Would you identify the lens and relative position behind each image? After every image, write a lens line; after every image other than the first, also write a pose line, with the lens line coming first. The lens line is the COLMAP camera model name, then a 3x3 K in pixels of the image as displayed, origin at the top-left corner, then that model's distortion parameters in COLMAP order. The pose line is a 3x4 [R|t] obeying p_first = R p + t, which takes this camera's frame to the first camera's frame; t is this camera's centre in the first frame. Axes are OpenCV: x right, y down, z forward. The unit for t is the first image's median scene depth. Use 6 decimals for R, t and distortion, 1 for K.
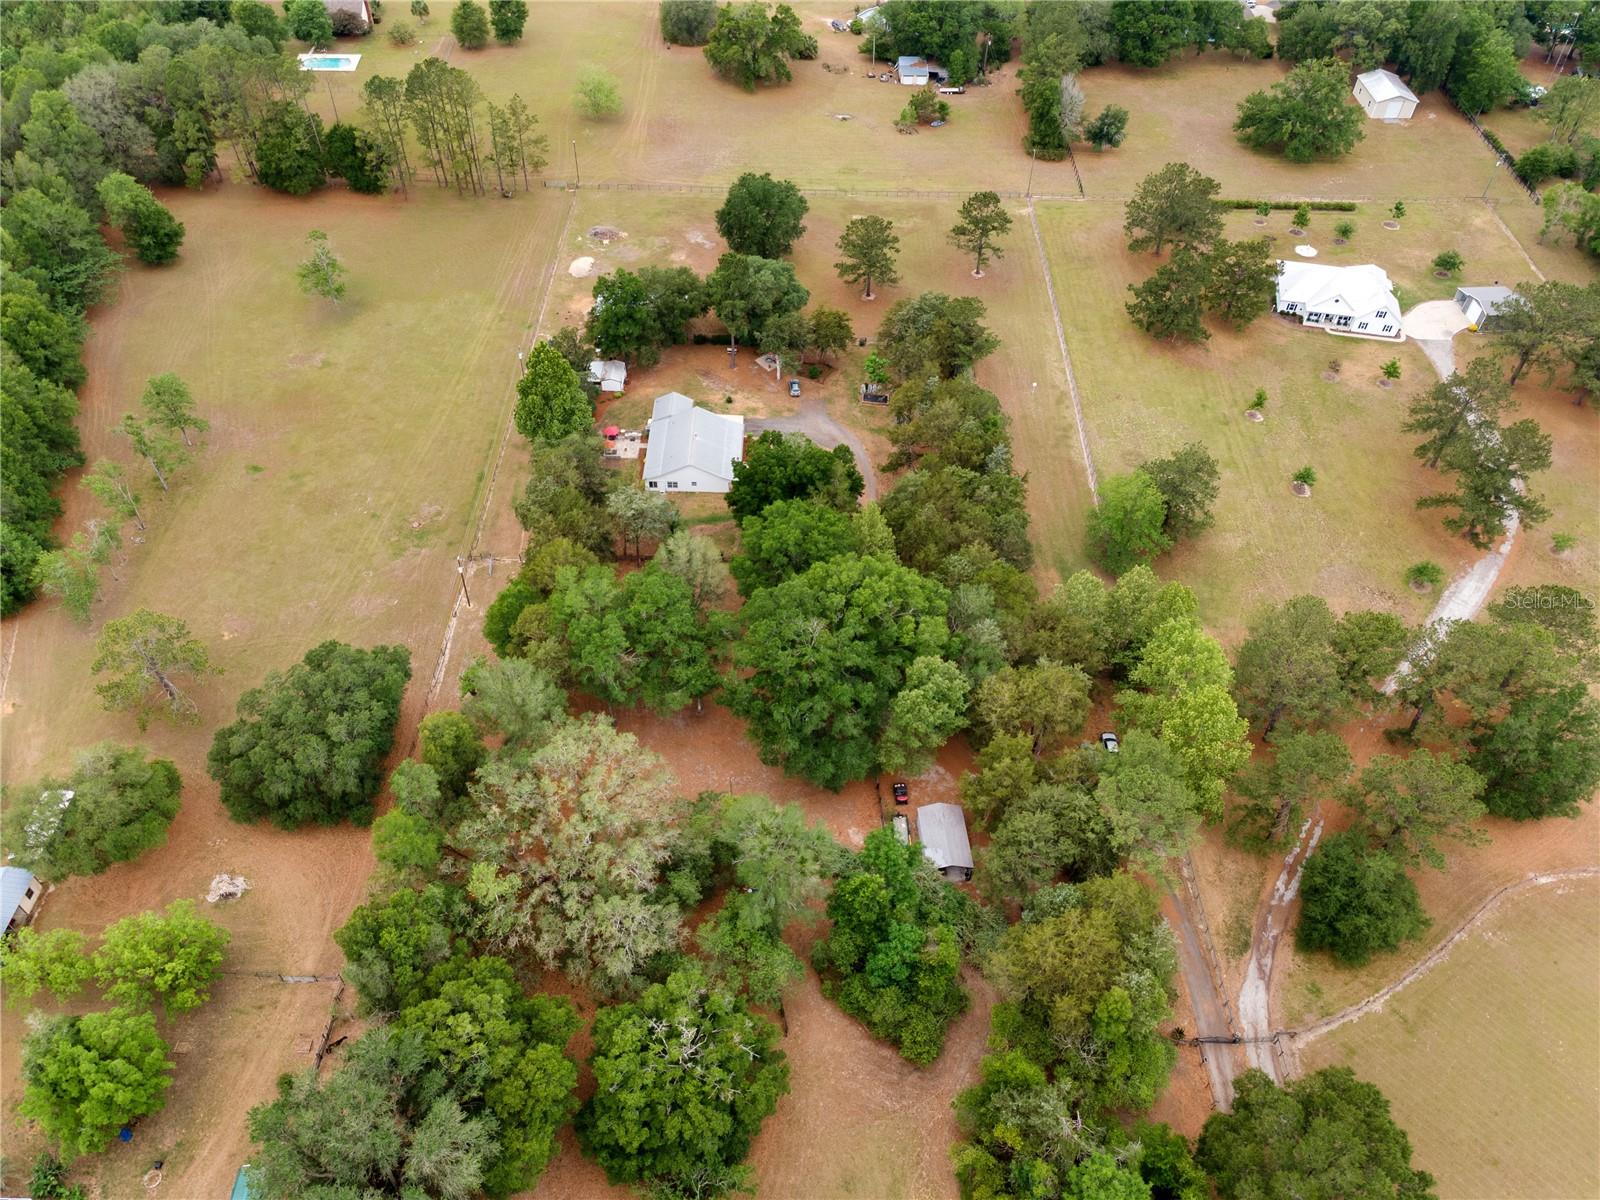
lens RADIAL K [[1173.5, 0, 800.0], [0, 1173.5, 600.0], [0, 0, 1]] dist [0.014909, 0.049110]
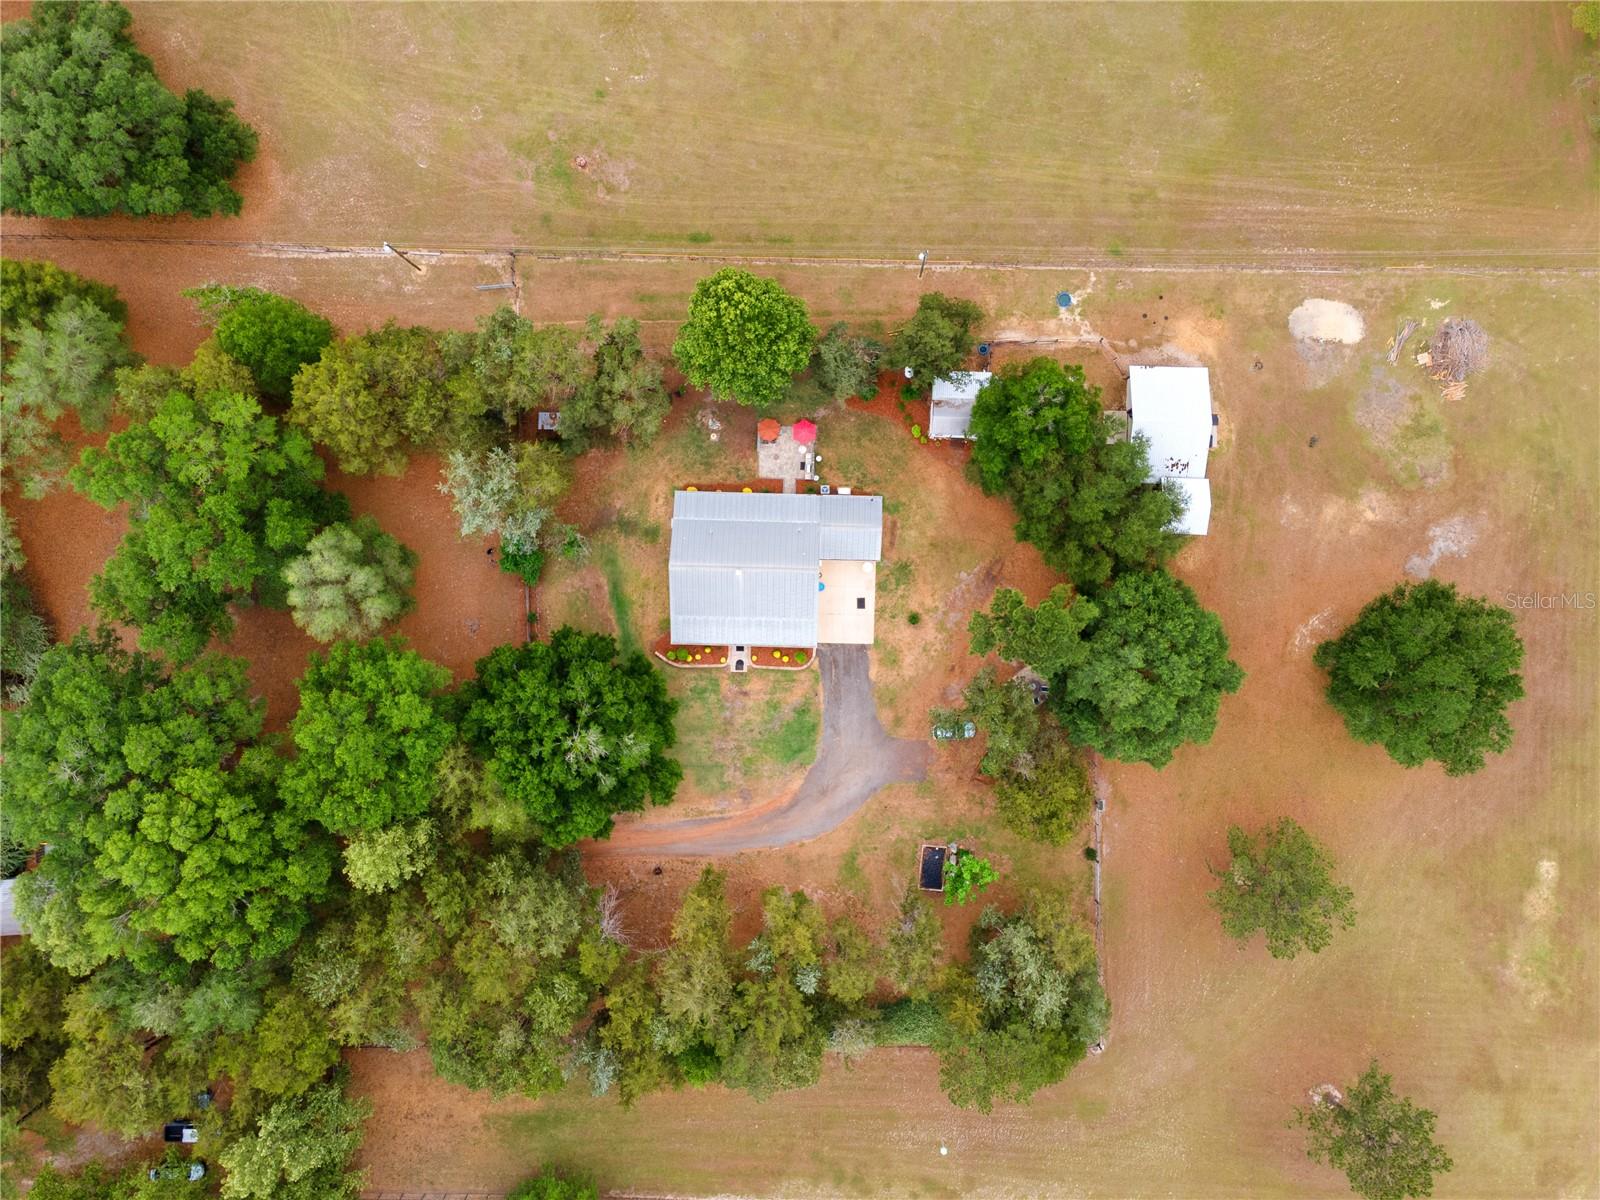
lens RADIAL K [[1173.5, 0, 800.0], [0, 1173.5, 600.0], [0, 0, 1]] dist [0.014909, 0.049110]
pose [[-0.013591, 0.999667, -0.021940, -0.052447], [-0.721663, 0.005381, 0.692223, -0.499609], [0.692111, 0.025242, 0.721350, 0.495330]]
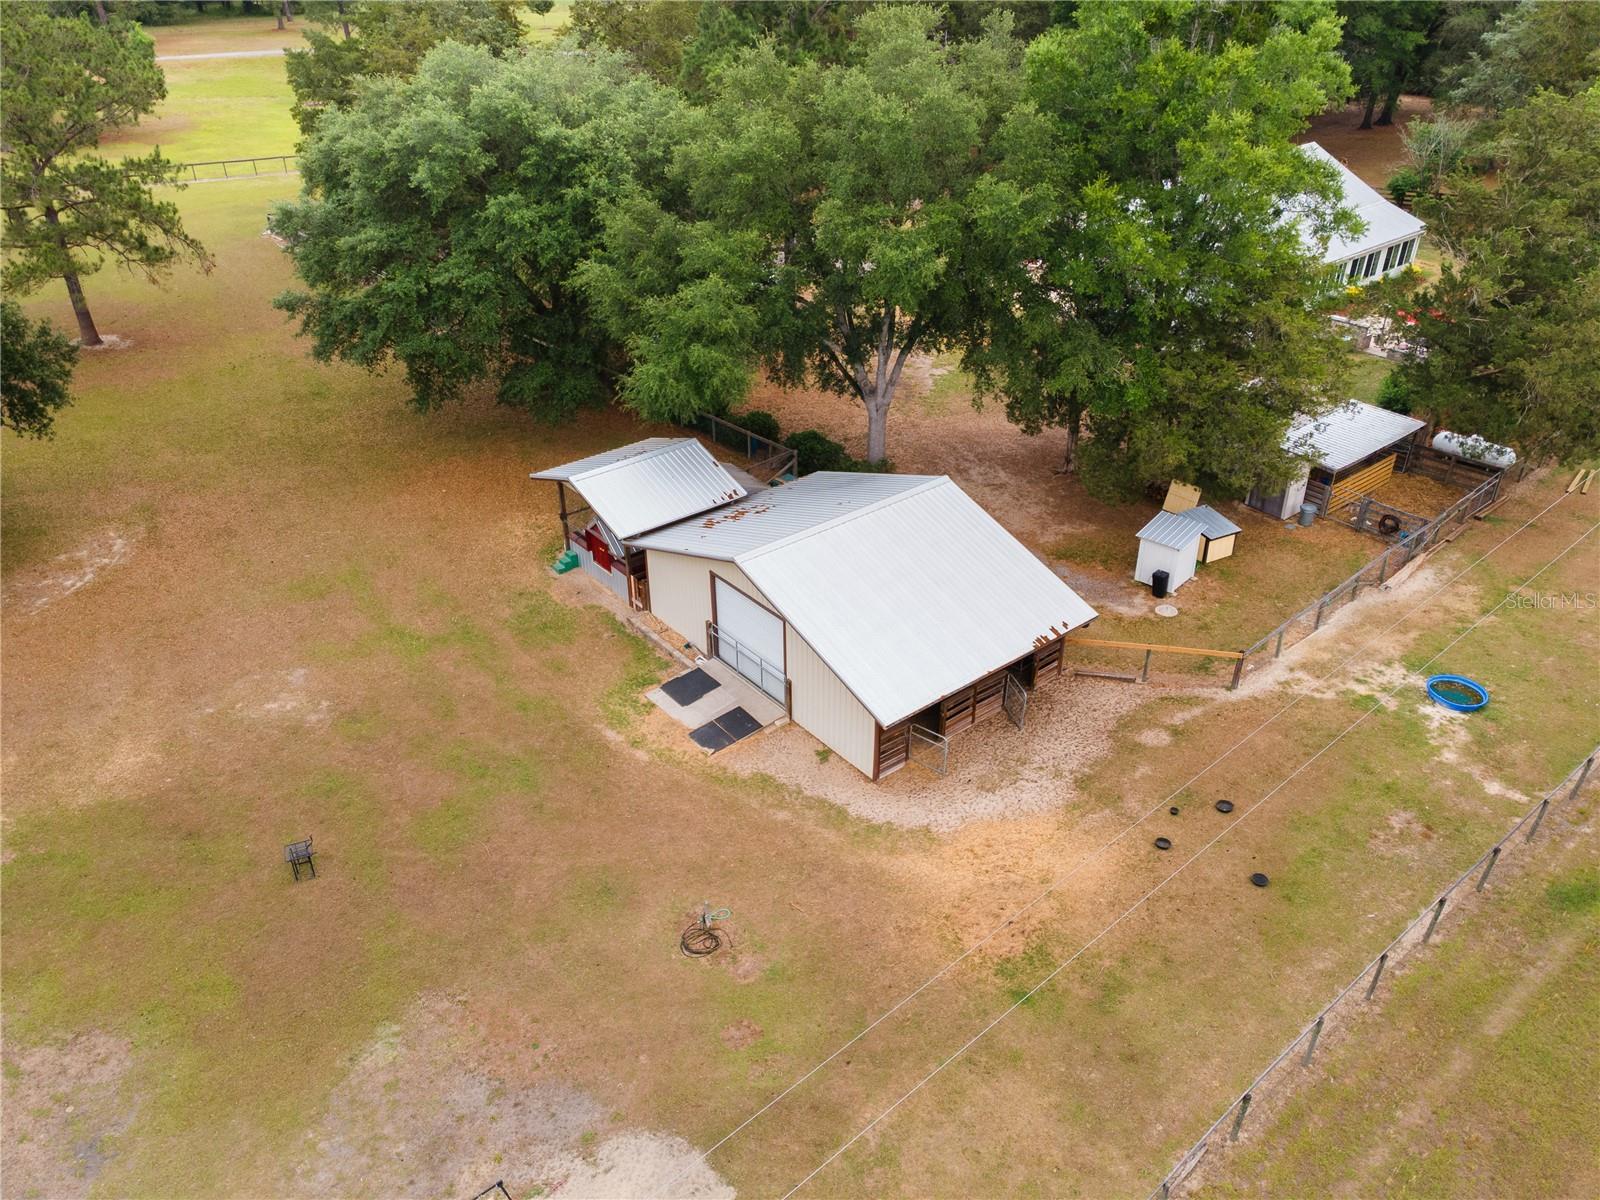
lens RADIAL K [[1173.5, 0, 800.0], [0, 1173.5, 600.0], [0, 0, 1]] dist [0.014909, 0.049110]
pose [[-0.643277, -0.415256, 0.643240, -0.240714], [0.548428, 0.336323, 0.765580, -0.367511], [-0.534248, 0.845251, 0.011389, 0.999556]]
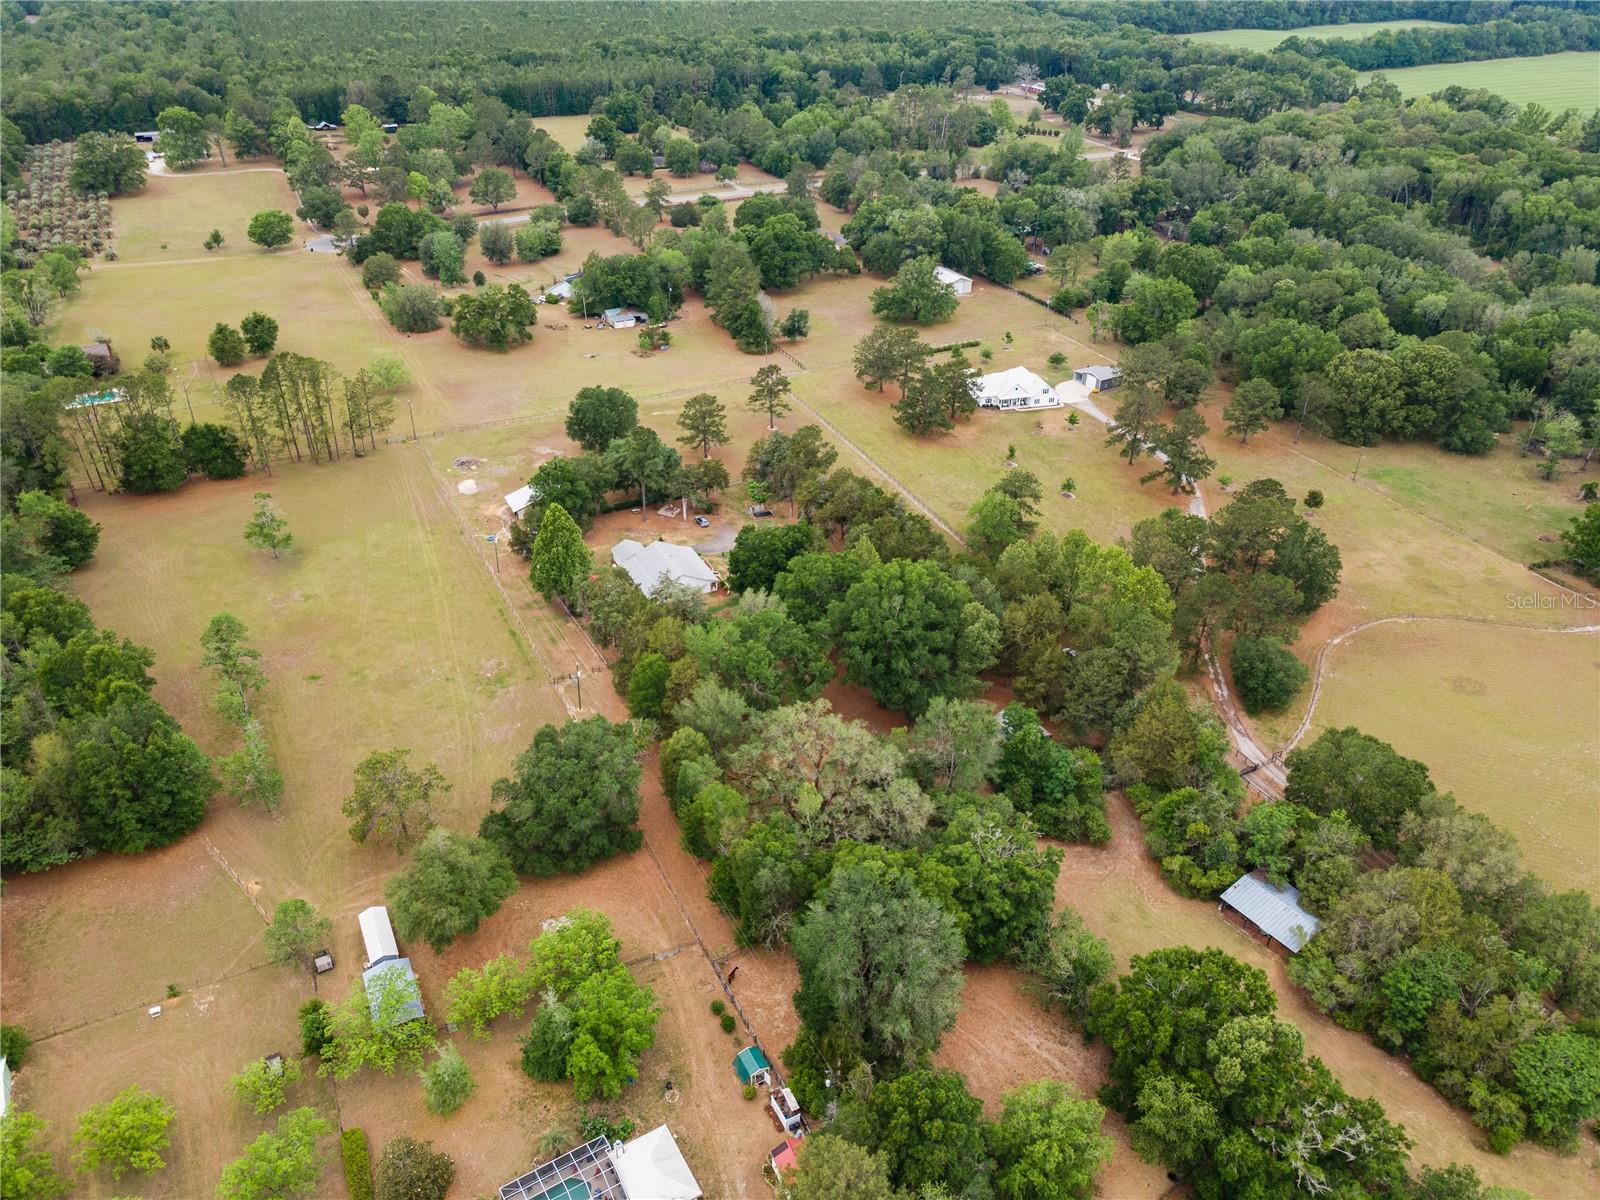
lens RADIAL K [[1173.5, 0, 800.0], [0, 1173.5, 600.0], [0, 0, 1]] dist [0.014909, 0.049110]
pose [[0.887407, -0.252460, 0.385710, -0.394026], [0.336653, 0.926500, -0.168117, 0.135725], [-0.314917, 0.279038, 0.907174, -0.140064]]
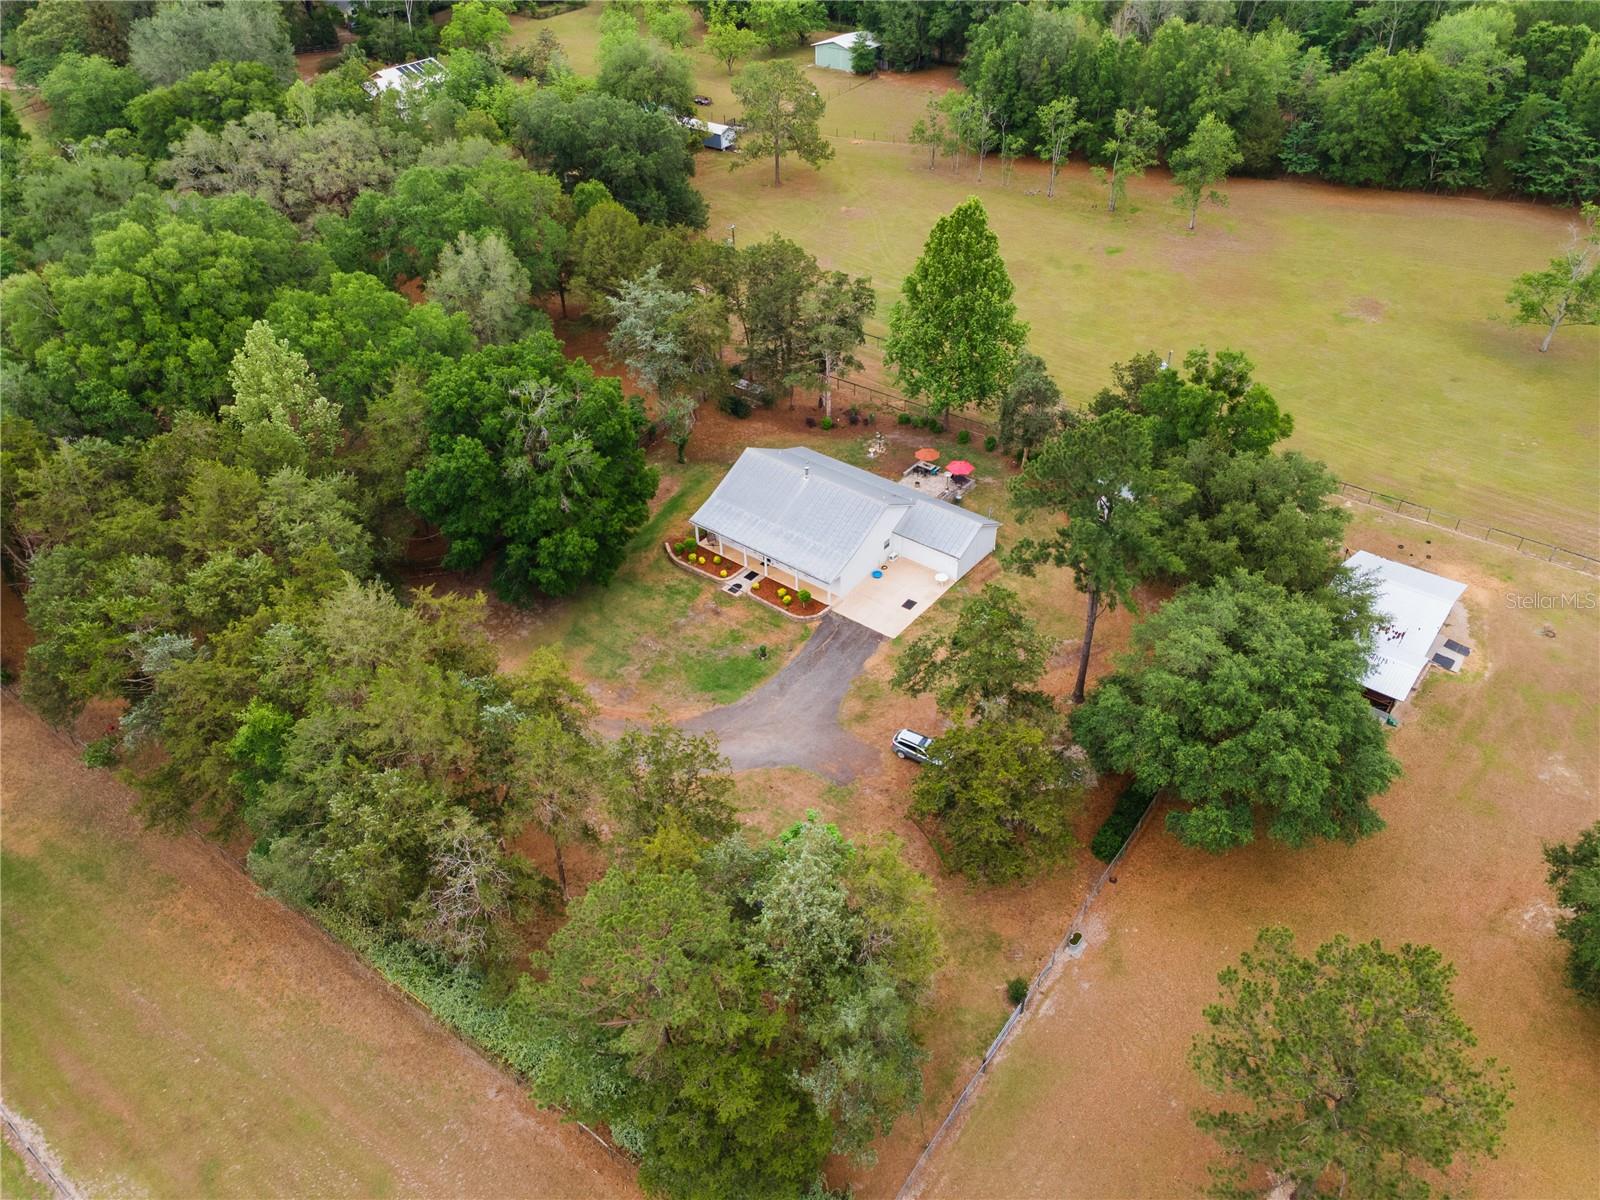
lens RADIAL K [[1173.5, 0, 800.0], [0, 1173.5, 600.0], [0, 0, 1]] dist [0.014909, 0.049110]
pose [[-0.610357, 0.471524, -0.636498, 0.227766], [-0.576110, 0.287239, 0.765239, -0.440063], [0.543656, 0.833762, 0.096331, 0.848095]]
